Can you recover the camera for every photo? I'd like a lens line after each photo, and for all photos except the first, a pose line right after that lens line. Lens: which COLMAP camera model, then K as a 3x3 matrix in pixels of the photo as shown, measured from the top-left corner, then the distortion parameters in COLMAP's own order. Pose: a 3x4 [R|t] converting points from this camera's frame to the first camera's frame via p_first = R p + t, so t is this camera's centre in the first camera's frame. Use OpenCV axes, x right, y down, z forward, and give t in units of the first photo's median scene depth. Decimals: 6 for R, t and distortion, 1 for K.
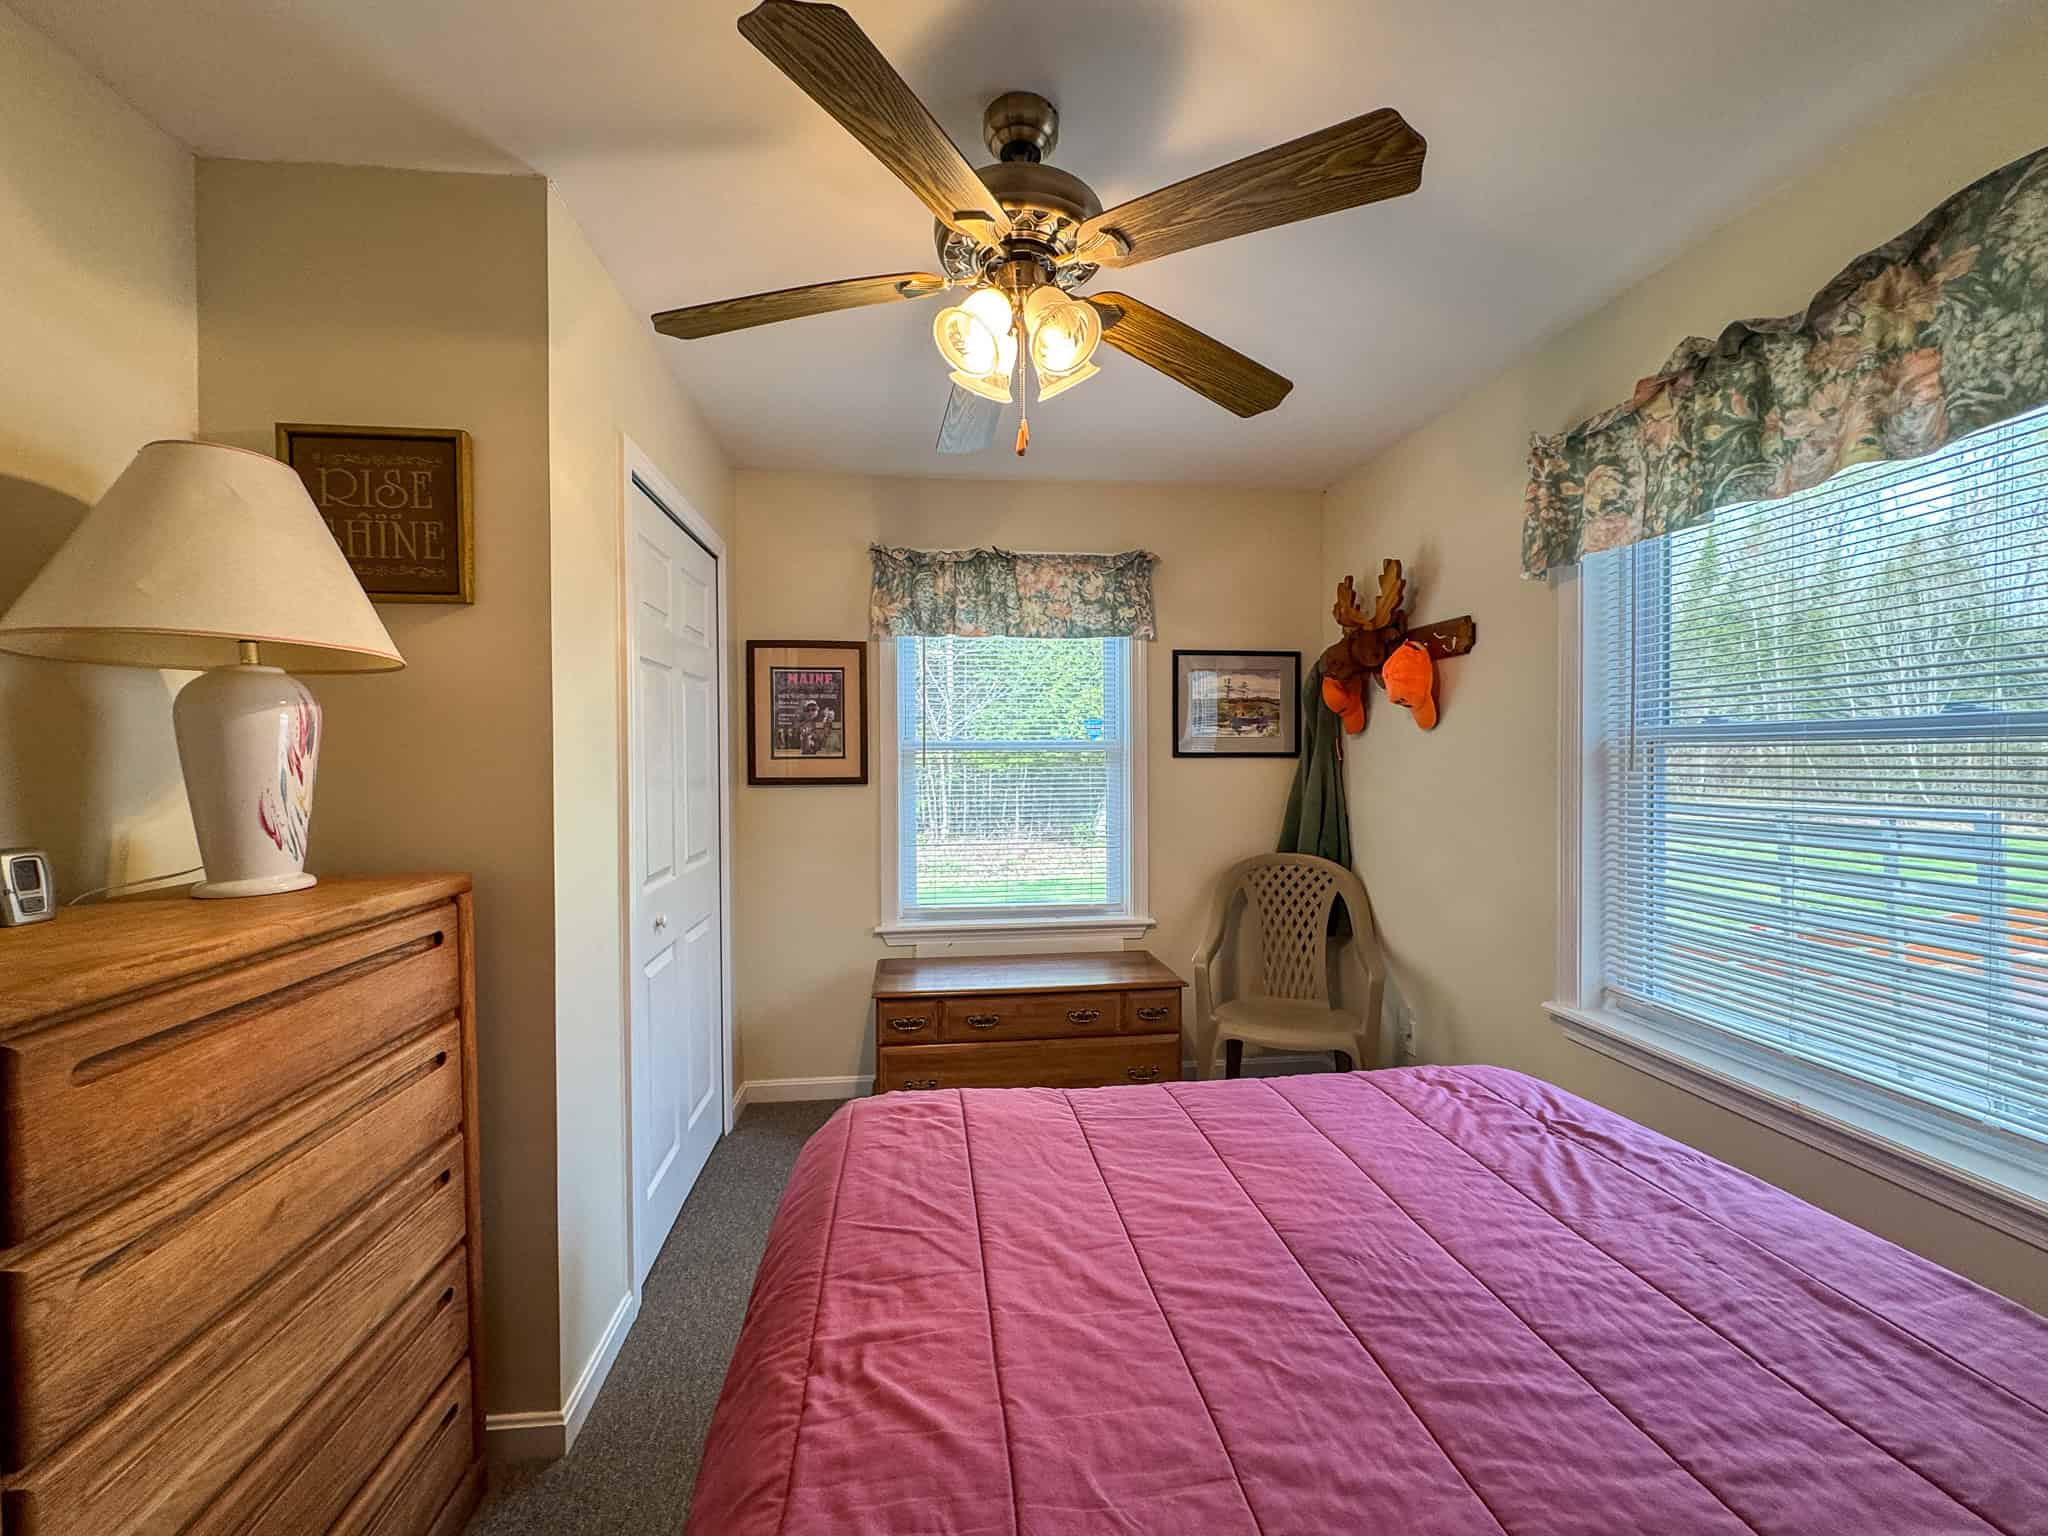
lens RADIAL K [[827.3, 0, 1028.4], [0, 827.3, 767.4], [0, 0, 1]] dist [-0.001973, -0.000017]
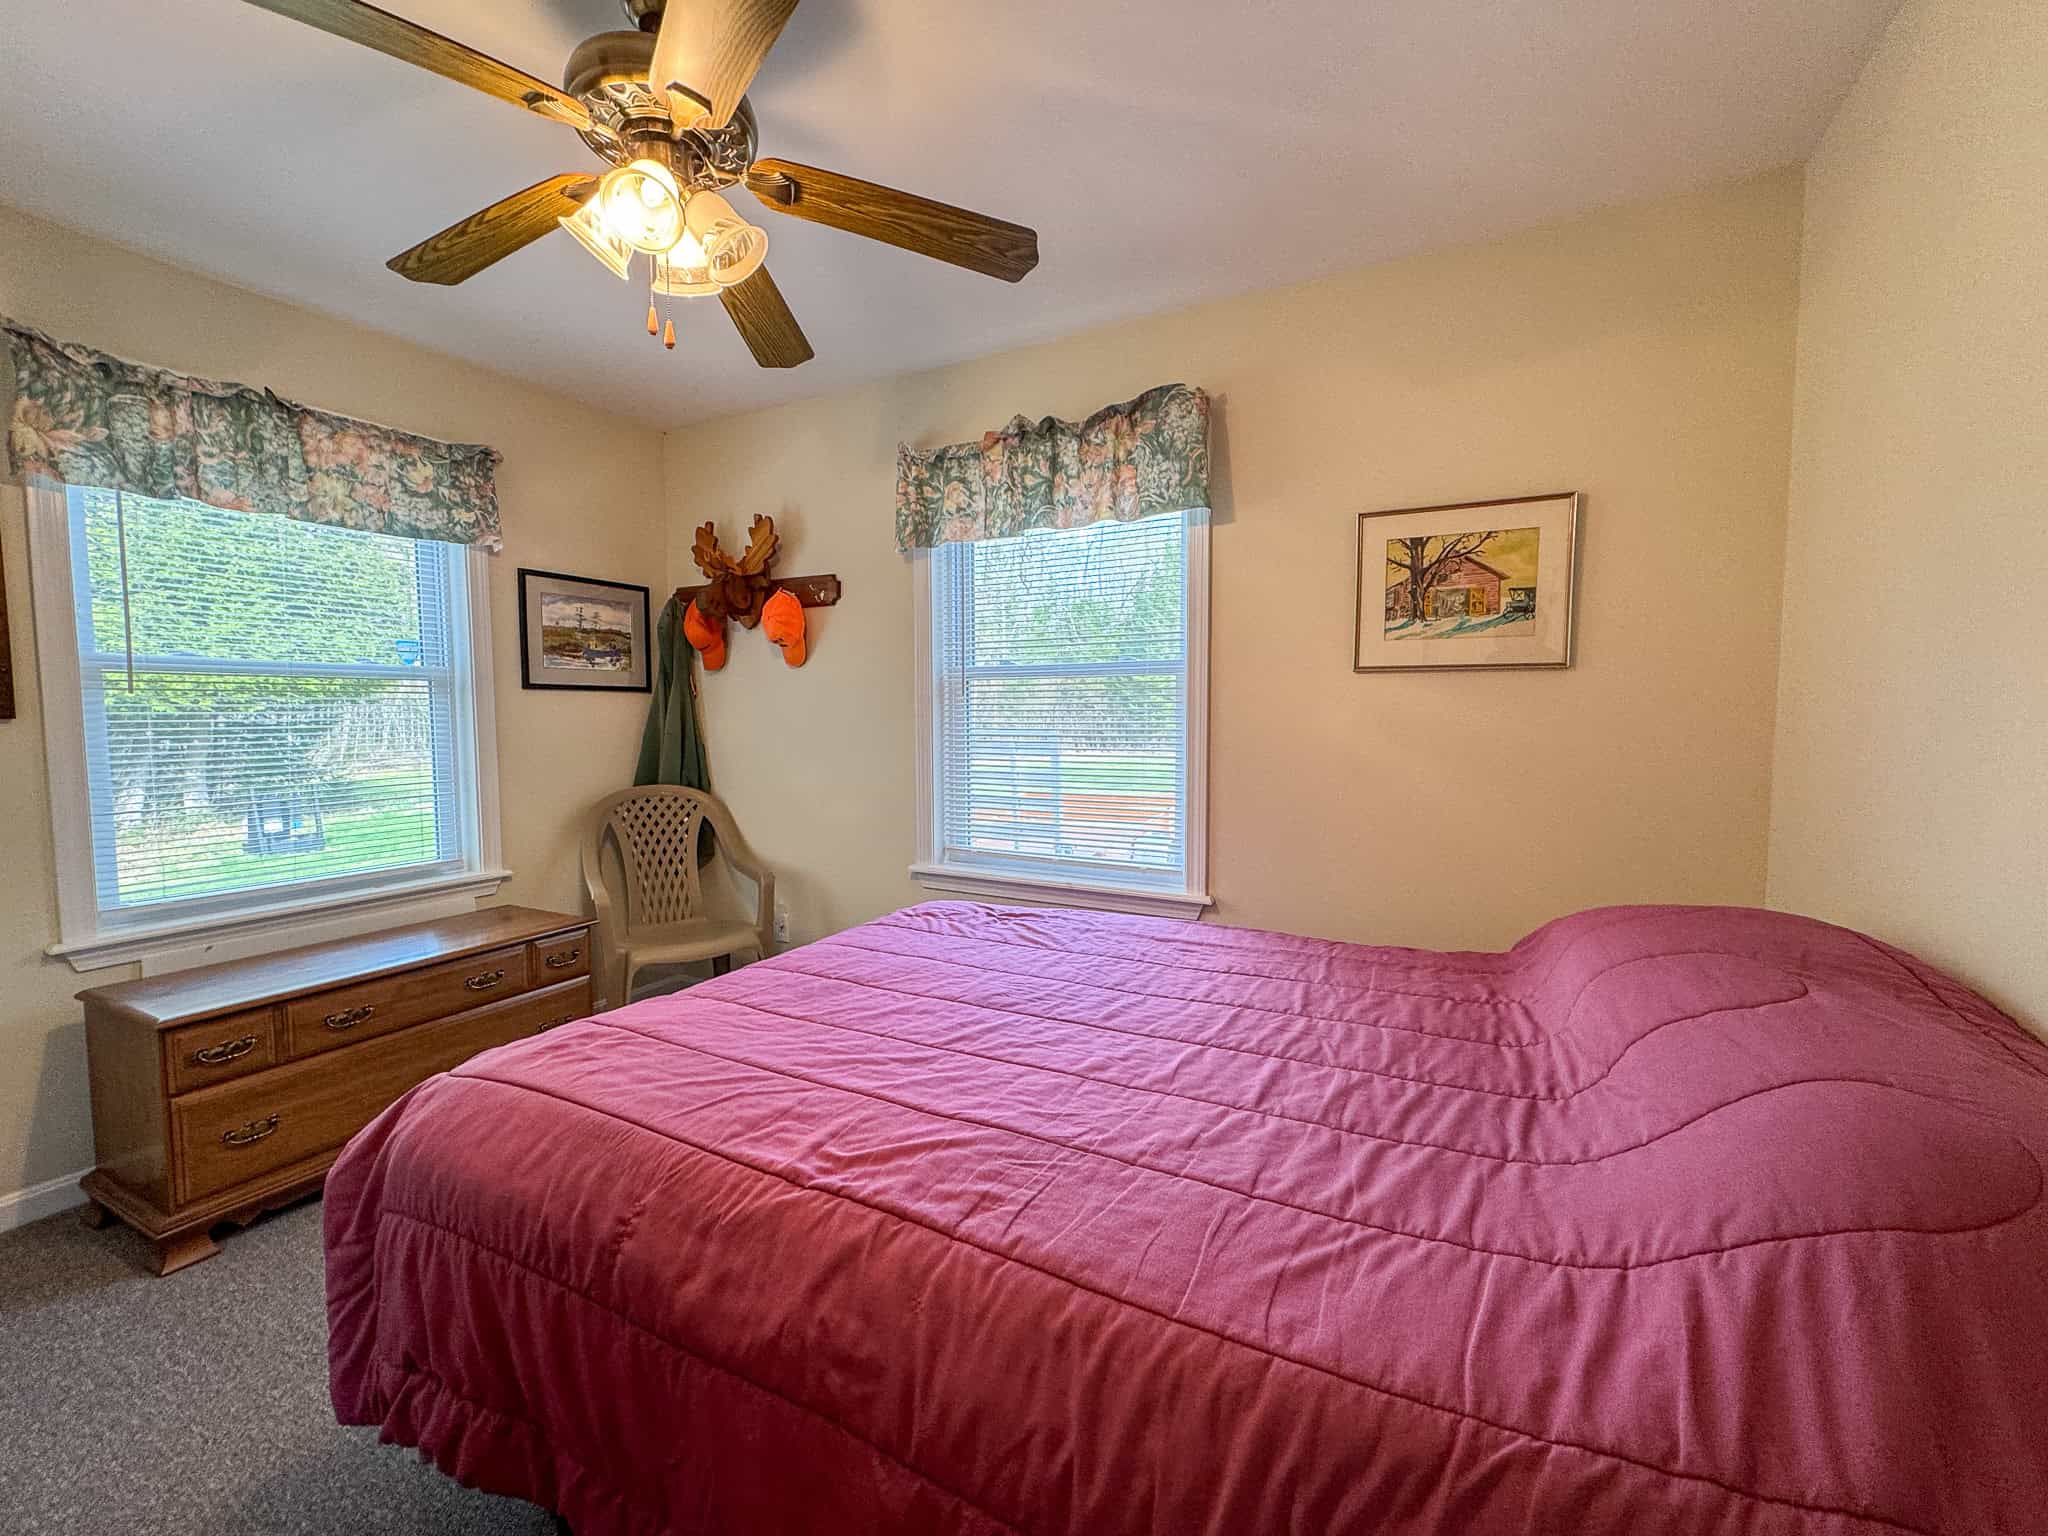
lens RADIAL K [[827.3, 0, 1028.4], [0, 827.3, 767.4], [0, 0, 1]] dist [-0.001973, -0.000017]
pose [[0.576414, -0.054029, 0.815370, -0.433250], [0.012521, 0.998279, 0.057297, 0.050394], [-0.817062, -0.022817, 0.576098, 0.055131]]
